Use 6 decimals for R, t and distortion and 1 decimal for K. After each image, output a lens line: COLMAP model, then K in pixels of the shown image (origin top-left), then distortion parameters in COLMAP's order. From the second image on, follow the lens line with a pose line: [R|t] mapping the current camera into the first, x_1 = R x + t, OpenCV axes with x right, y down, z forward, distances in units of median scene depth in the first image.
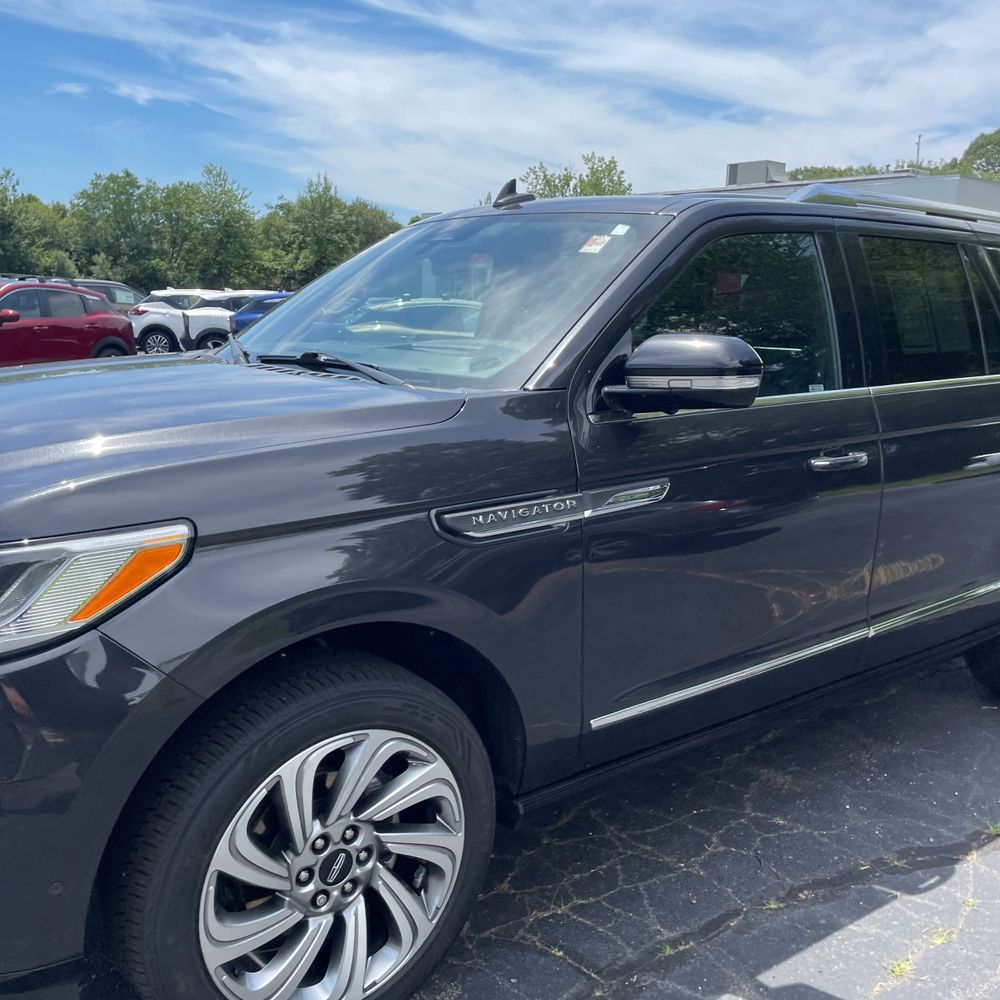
lens RADIAL K [[1003.1, 0, 500.0], [0, 1003.1, 500.0], [0, 0, 1]] dist [0.098942, -0.141304]
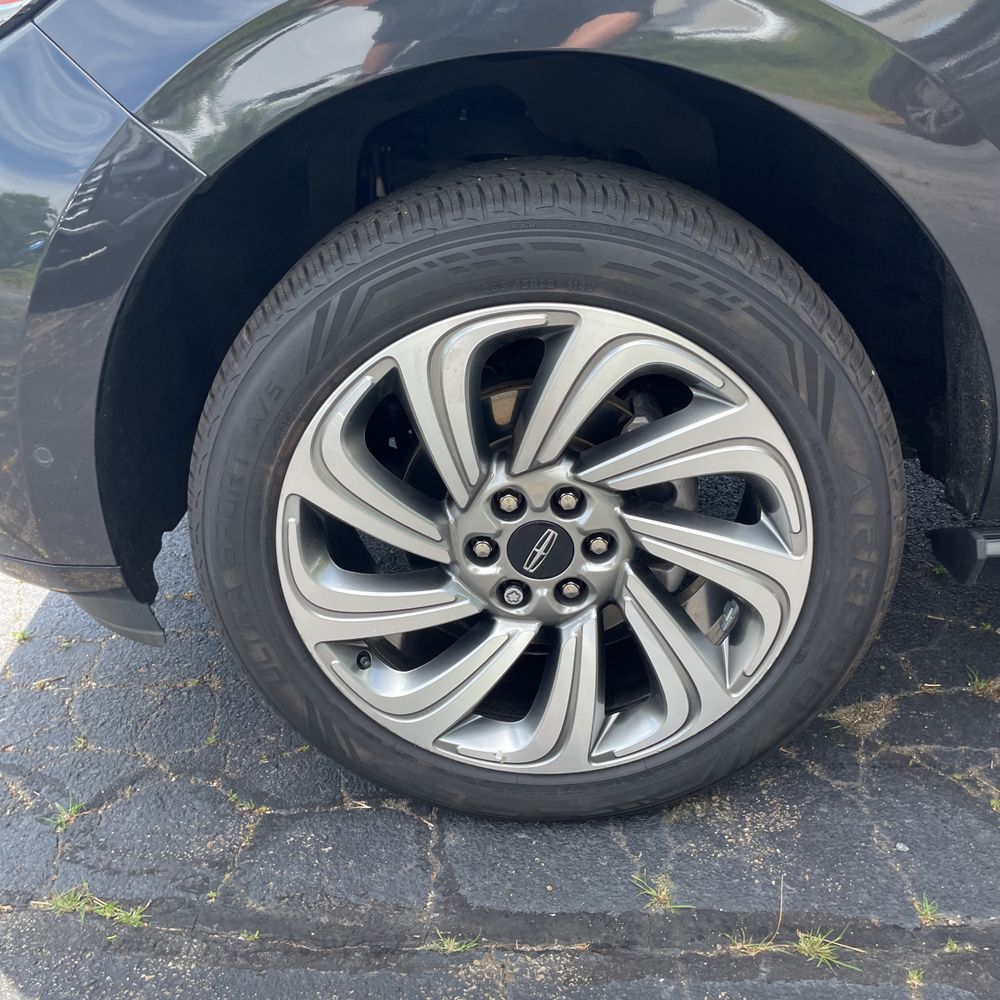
lens RADIAL K [[1003.1, 0, 500.0], [0, 1003.1, 500.0], [0, 0, 1]] dist [0.098942, -0.141304]
pose [[0.760133, 0.203357, -0.617126, 0.155458], [-0.027700, 0.959042, 0.281908, 0.168852], [0.649177, -0.197193, 0.734632, 0.552159]]
